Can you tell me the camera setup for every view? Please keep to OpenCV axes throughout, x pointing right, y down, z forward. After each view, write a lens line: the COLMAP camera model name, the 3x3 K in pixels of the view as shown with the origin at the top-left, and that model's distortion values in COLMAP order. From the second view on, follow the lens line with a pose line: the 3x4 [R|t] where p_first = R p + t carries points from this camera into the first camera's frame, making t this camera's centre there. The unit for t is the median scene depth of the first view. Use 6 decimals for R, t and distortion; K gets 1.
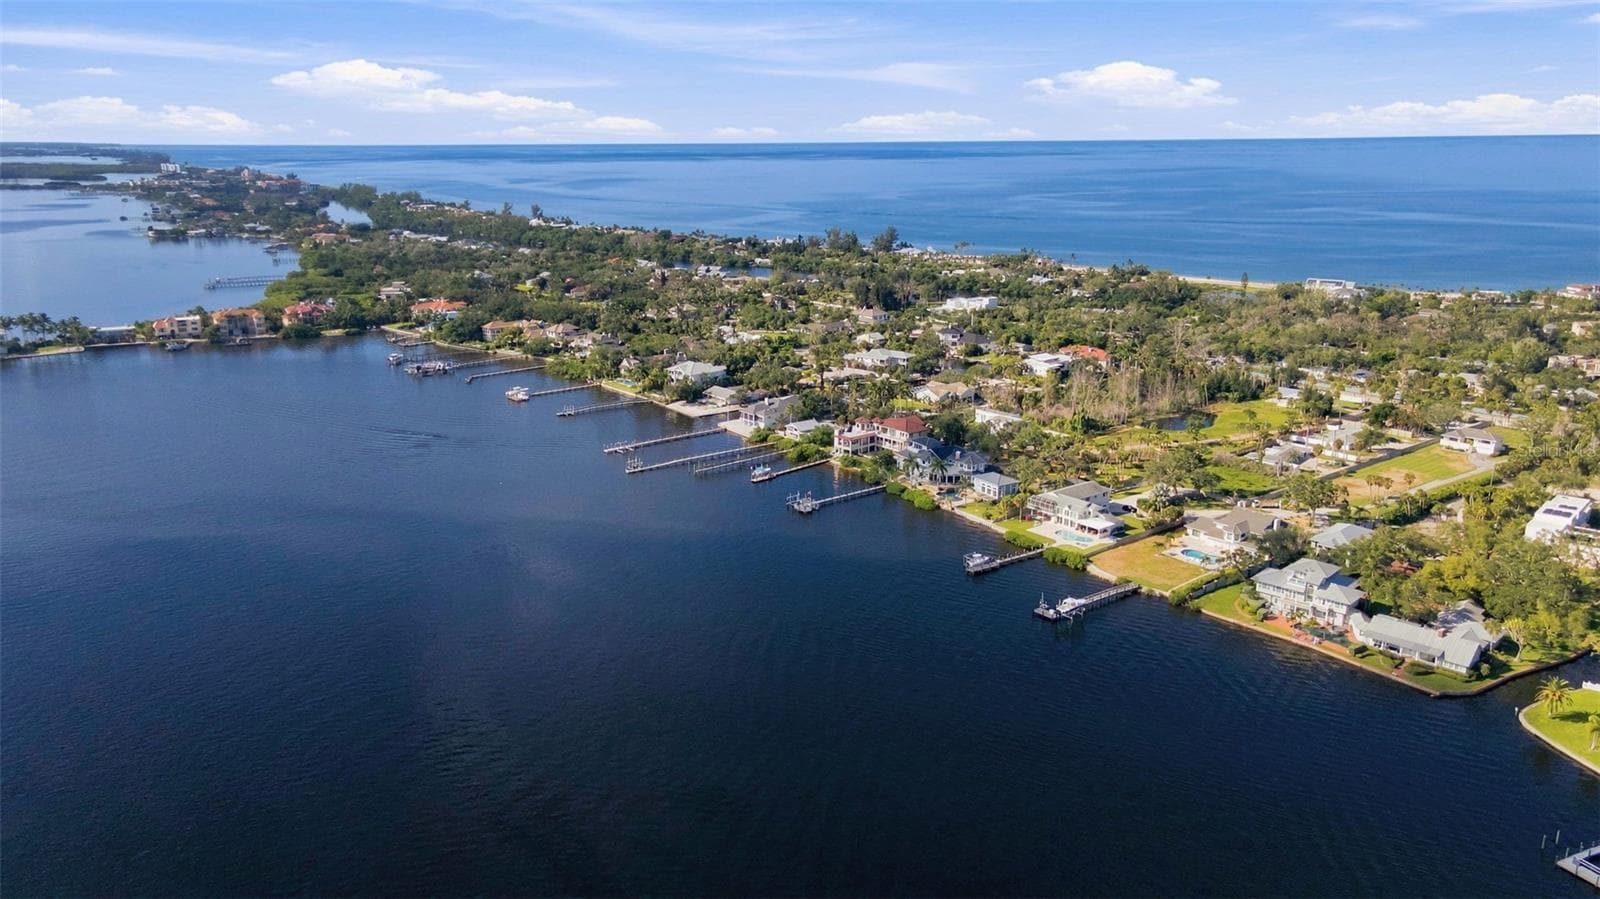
lens RADIAL K [[1166.6, 0, 803.1], [0, 1166.6, 460.3], [0, 0, 1]] dist [0.048269, -0.001930]
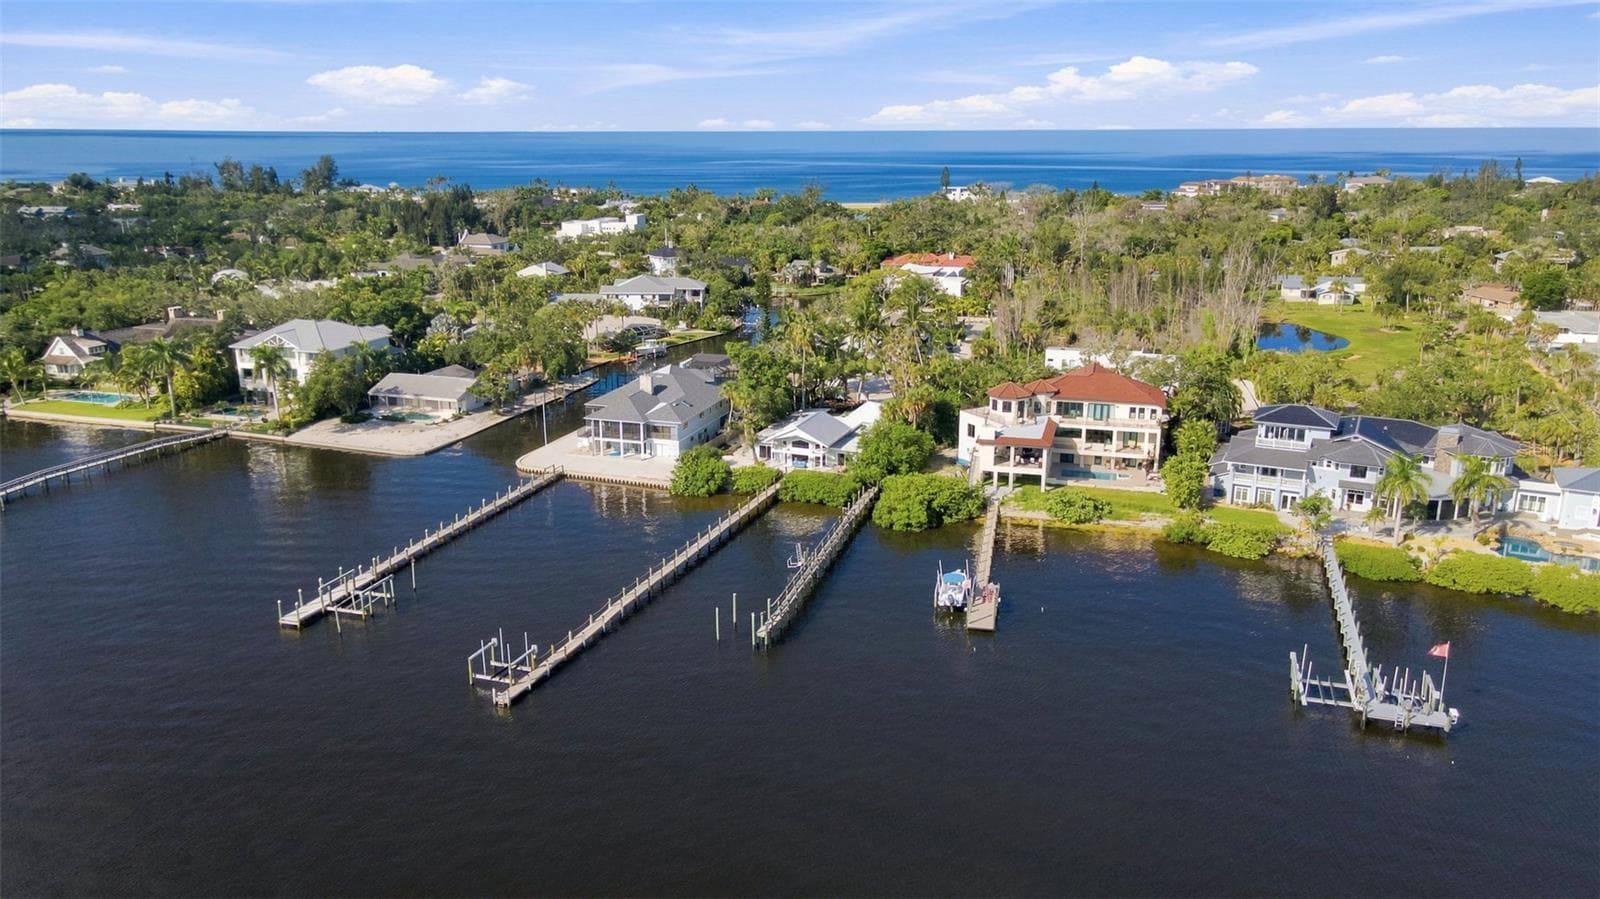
lens RADIAL K [[1164.1, 0, 800.0], [0, 1164.1, 449.5], [0, 0, 1]] dist [0.043598, 0.004330]
pose [[0.839678, -0.143821, 0.523696, -0.159540], [0.145256, 0.988641, 0.038608, -0.031809], [-0.523299, 0.043652, 0.851030, 0.560191]]
